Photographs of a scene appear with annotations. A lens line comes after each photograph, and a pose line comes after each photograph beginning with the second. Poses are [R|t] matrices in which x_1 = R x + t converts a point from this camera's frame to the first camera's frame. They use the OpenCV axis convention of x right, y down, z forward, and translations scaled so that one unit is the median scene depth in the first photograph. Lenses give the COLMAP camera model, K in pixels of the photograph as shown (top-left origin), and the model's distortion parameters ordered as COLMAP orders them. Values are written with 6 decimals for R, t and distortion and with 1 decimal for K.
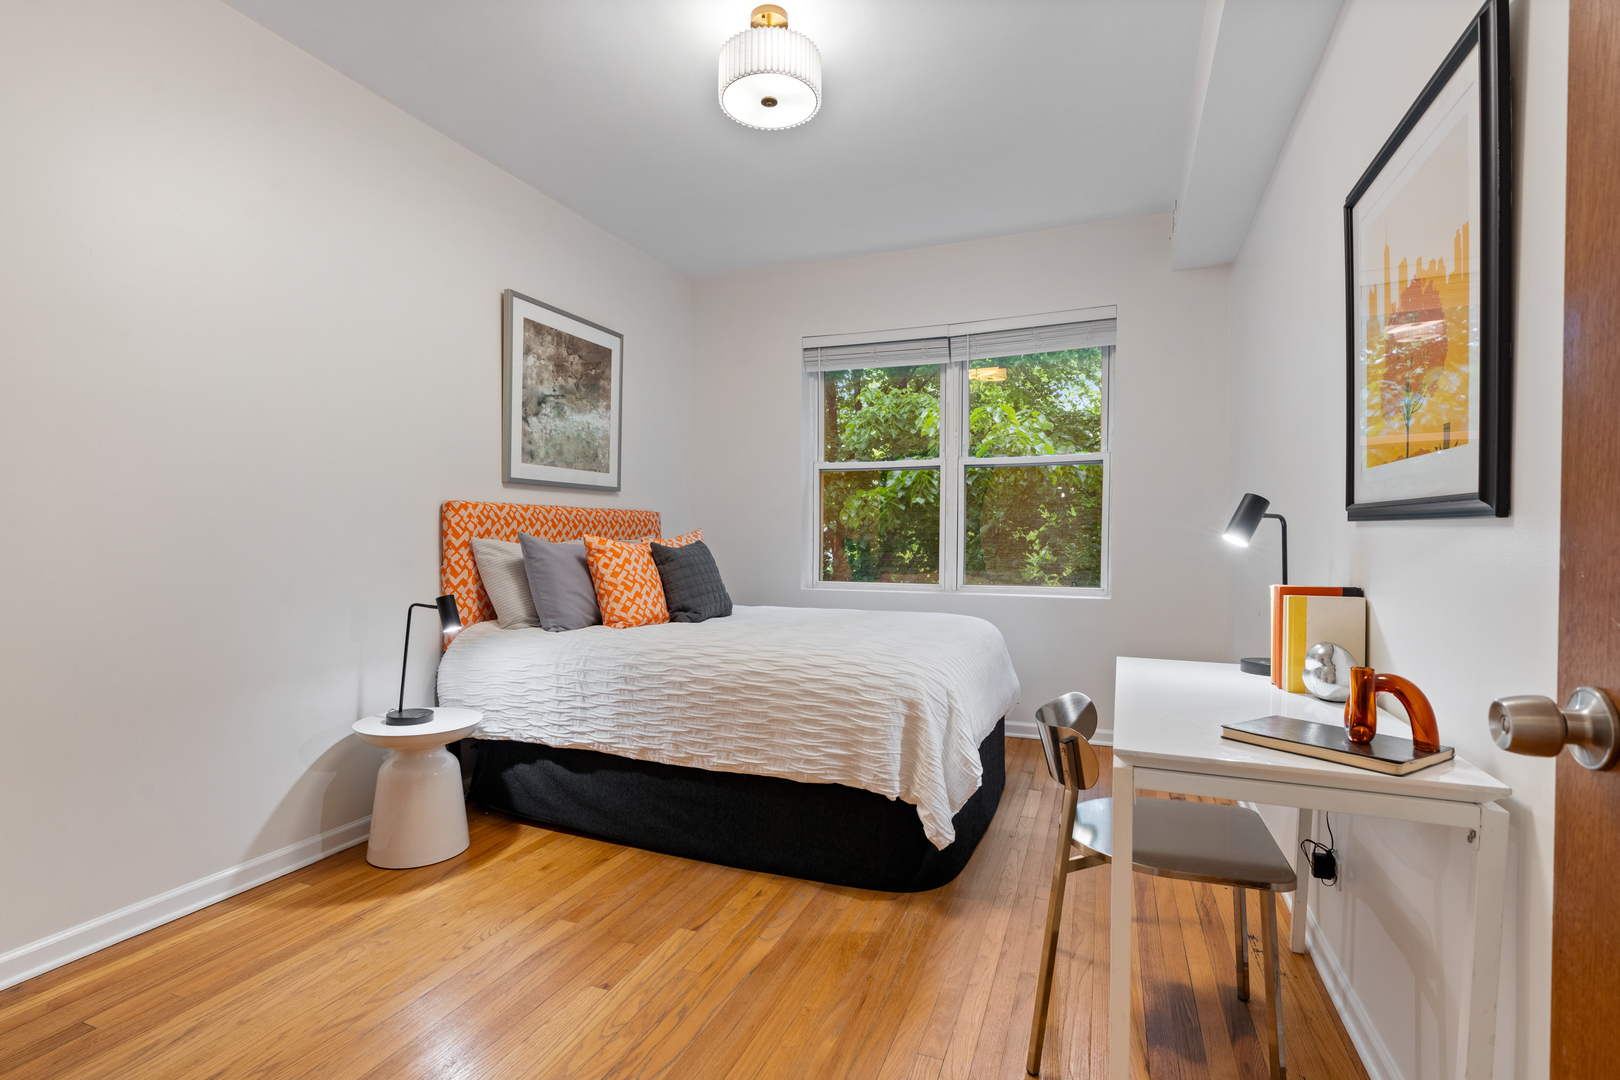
lens RADIAL K [[787.2, 0, 797.1], [0, 787.2, 546.8], [0, 0, 1]] dist [-0.010673, 0.004610]
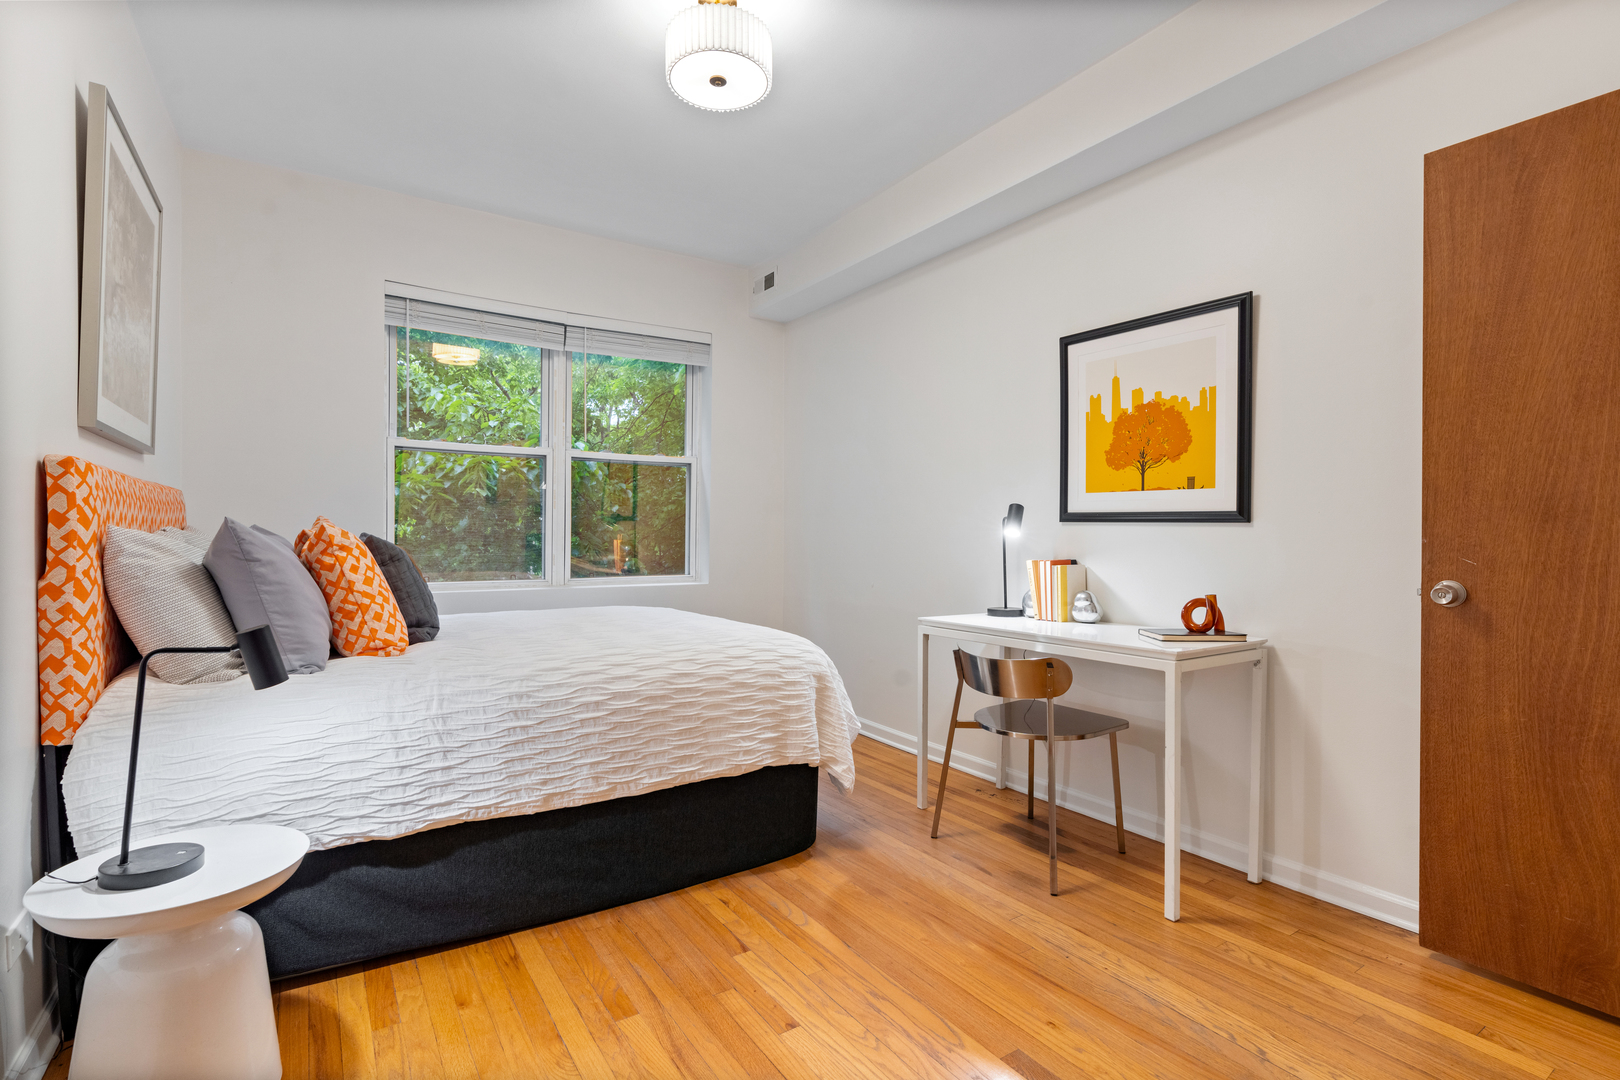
lens RADIAL K [[787.2, 0, 797.0], [0, 787.2, 527.1], [0, 0, 1]] dist [-0.010673, 0.004610]
pose [[0.544932, 0.008134, 0.838441, -0.717742], [0.006439, 0.999883, -0.013885, -0.000729], [-0.838456, 0.012965, 0.544815, 0.354565]]
